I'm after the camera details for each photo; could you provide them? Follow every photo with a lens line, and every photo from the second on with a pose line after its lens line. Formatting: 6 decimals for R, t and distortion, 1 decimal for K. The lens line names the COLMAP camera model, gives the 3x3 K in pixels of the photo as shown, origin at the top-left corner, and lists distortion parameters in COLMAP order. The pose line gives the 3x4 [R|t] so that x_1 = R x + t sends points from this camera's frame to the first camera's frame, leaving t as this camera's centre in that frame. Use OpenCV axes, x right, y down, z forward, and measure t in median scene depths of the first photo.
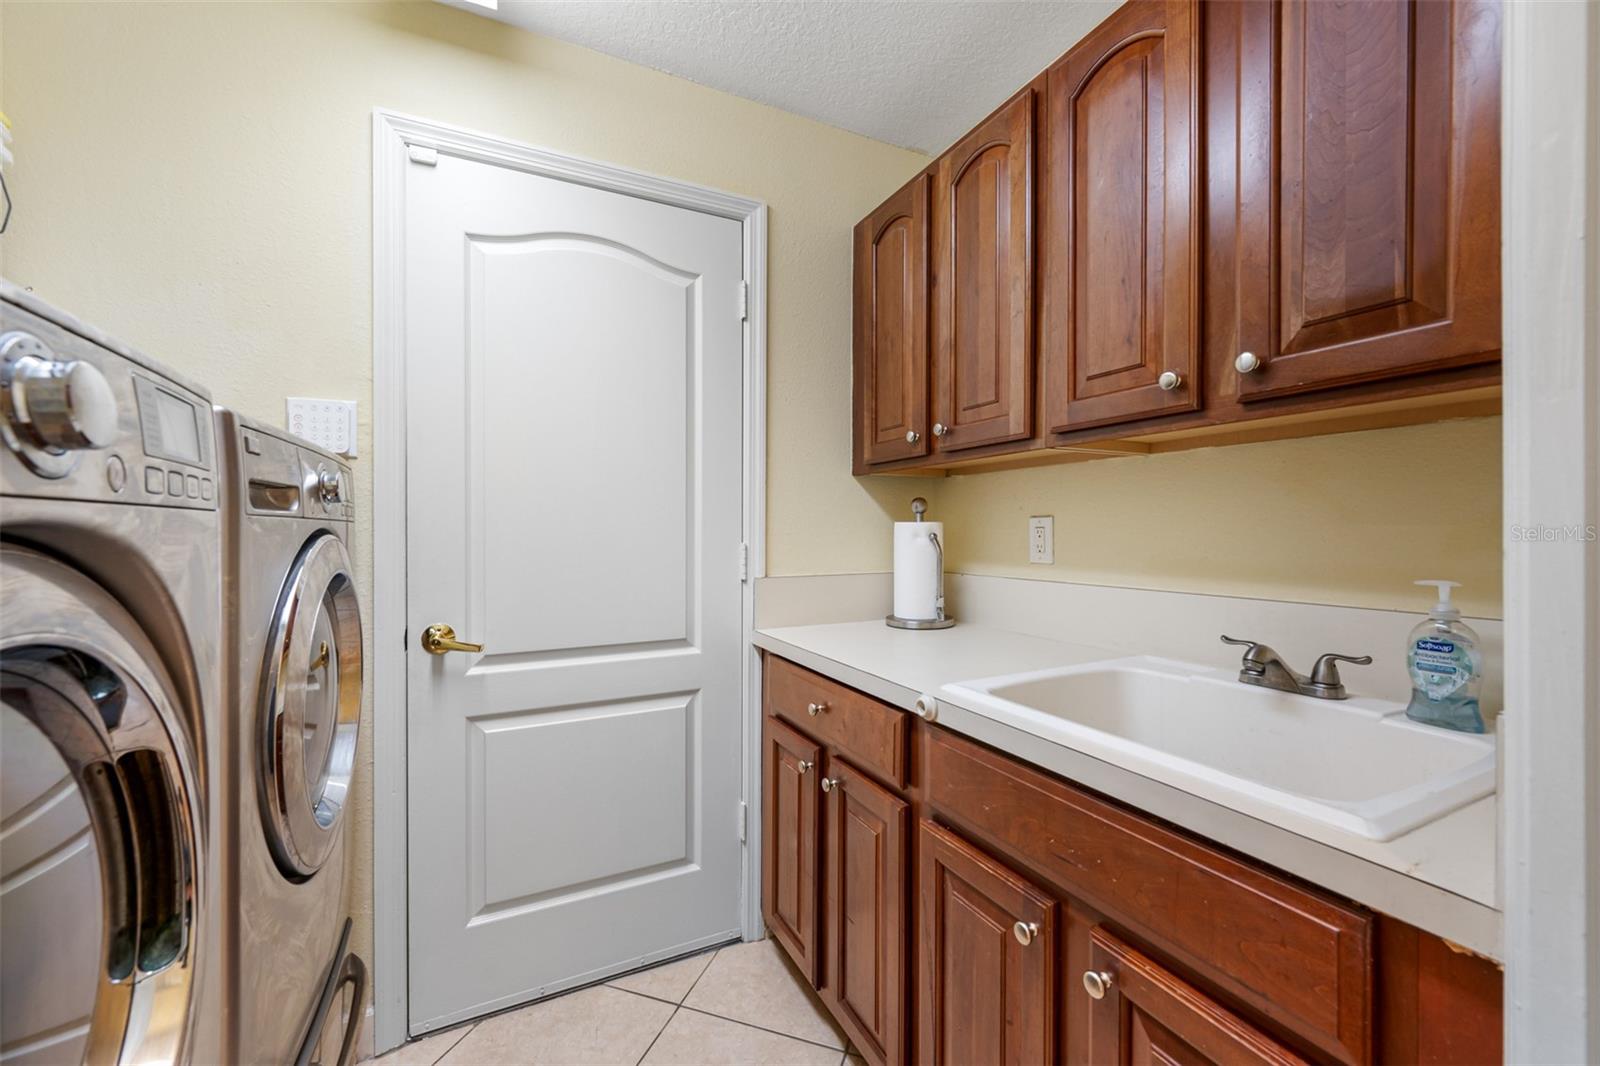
lens RADIAL K [[644.4, 0, 766.0], [0, 644.4, 531.5], [0, 0, 1]] dist [-0.002544, 0.000935]
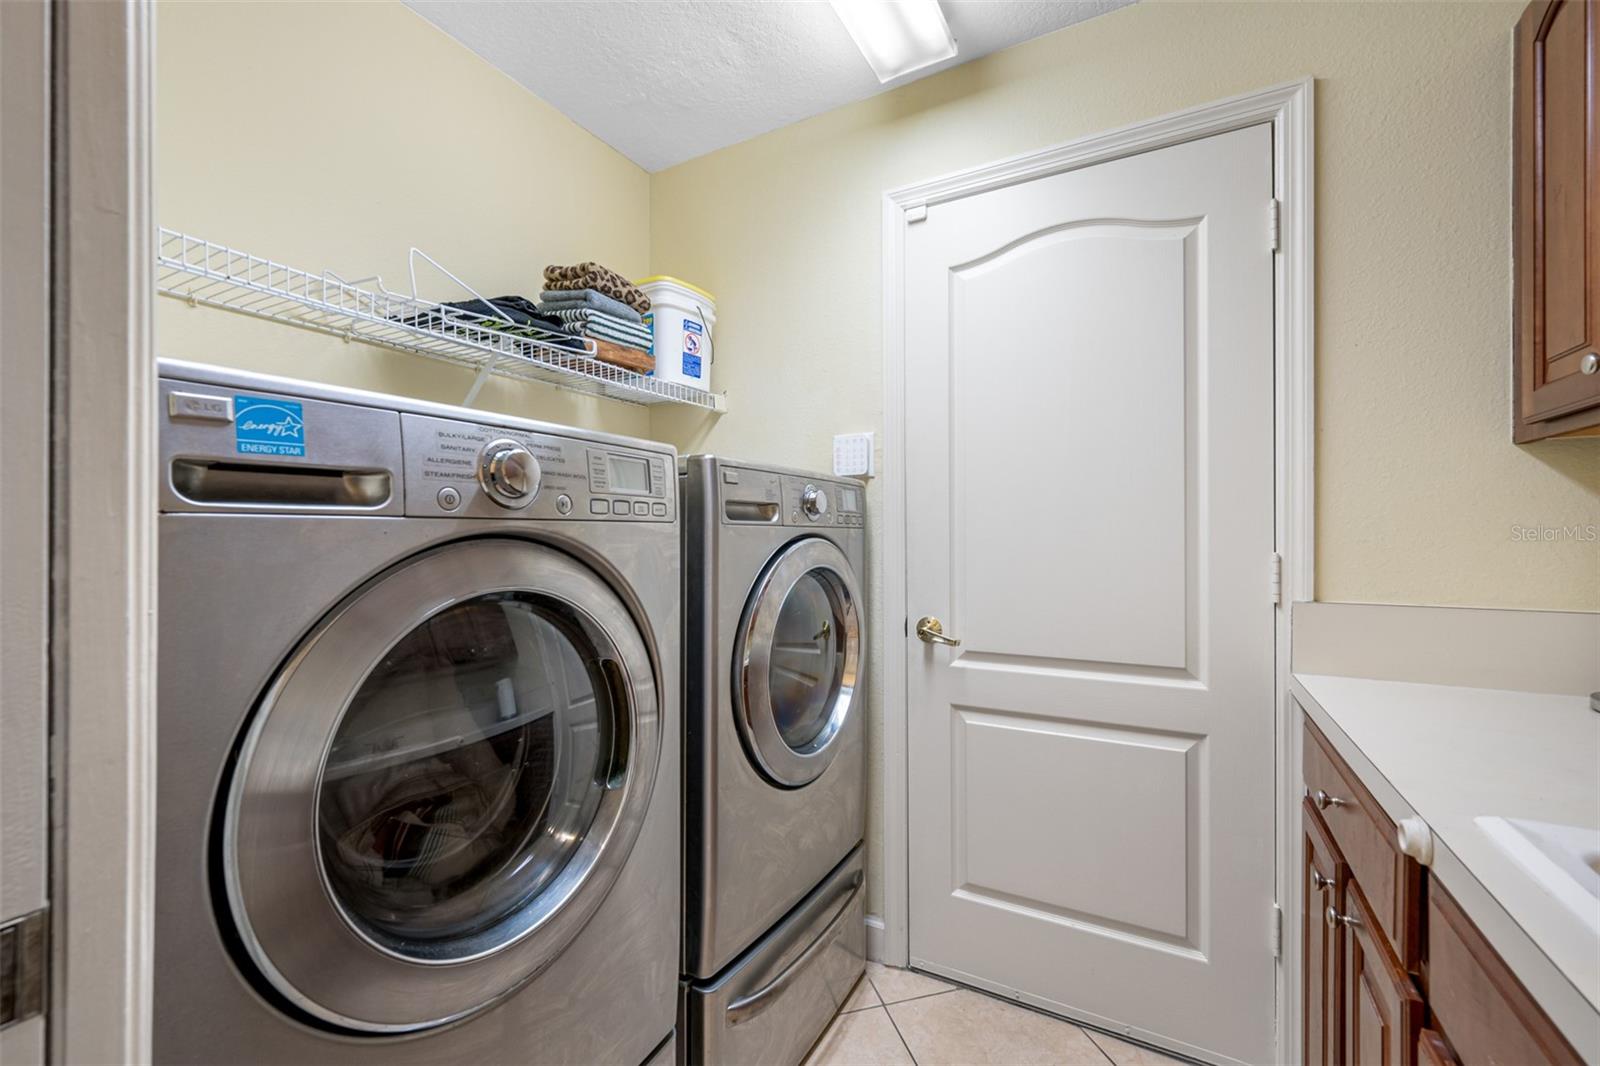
lens RADIAL K [[644.4, 0, 794.8], [0, 644.4, 532.7], [0, 0, 1]] dist [-0.002544, 0.000935]
pose [[0.583441, -0.001513, -0.812154, 0.275806], [-0.003421, 0.999985, -0.004321, -0.000391], [0.812149, 0.005300, 0.583427, 0.135274]]
